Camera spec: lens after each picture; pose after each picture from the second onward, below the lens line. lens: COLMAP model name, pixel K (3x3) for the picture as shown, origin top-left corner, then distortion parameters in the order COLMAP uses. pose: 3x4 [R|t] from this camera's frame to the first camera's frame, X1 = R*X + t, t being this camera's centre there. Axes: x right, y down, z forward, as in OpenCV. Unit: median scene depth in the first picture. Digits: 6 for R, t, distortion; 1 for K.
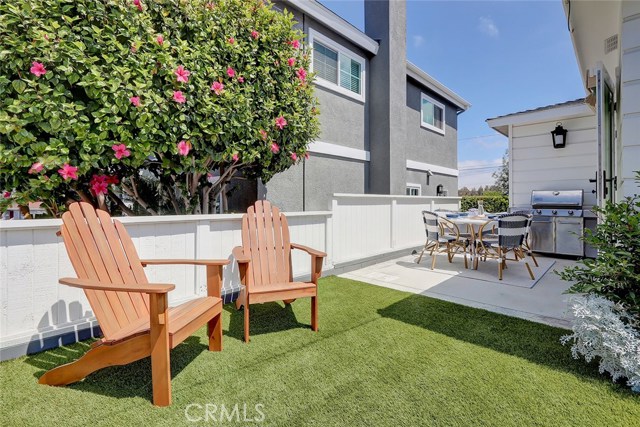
lens RADIAL K [[306.5, 0, 311.0], [0, 306.5, 201.5], [0, 0, 1]] dist [-0.020352, 0.000201]
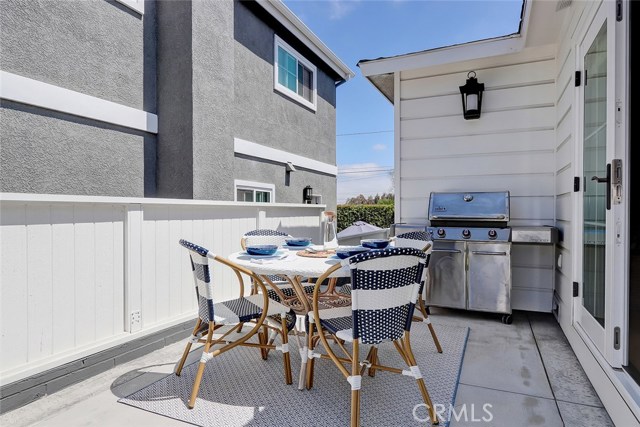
lens RADIAL K [[366.2, 0, 318.7], [0, 366.2, 213.2], [0, 0, 1]] dist [-0.004576, 0.001003]
pose [[0.942310, -0.001506, 0.334738, 0.243128], [-0.000334, 0.999985, 0.005439, -0.002505], [-0.334741, -0.005237, 0.942295, 0.338772]]
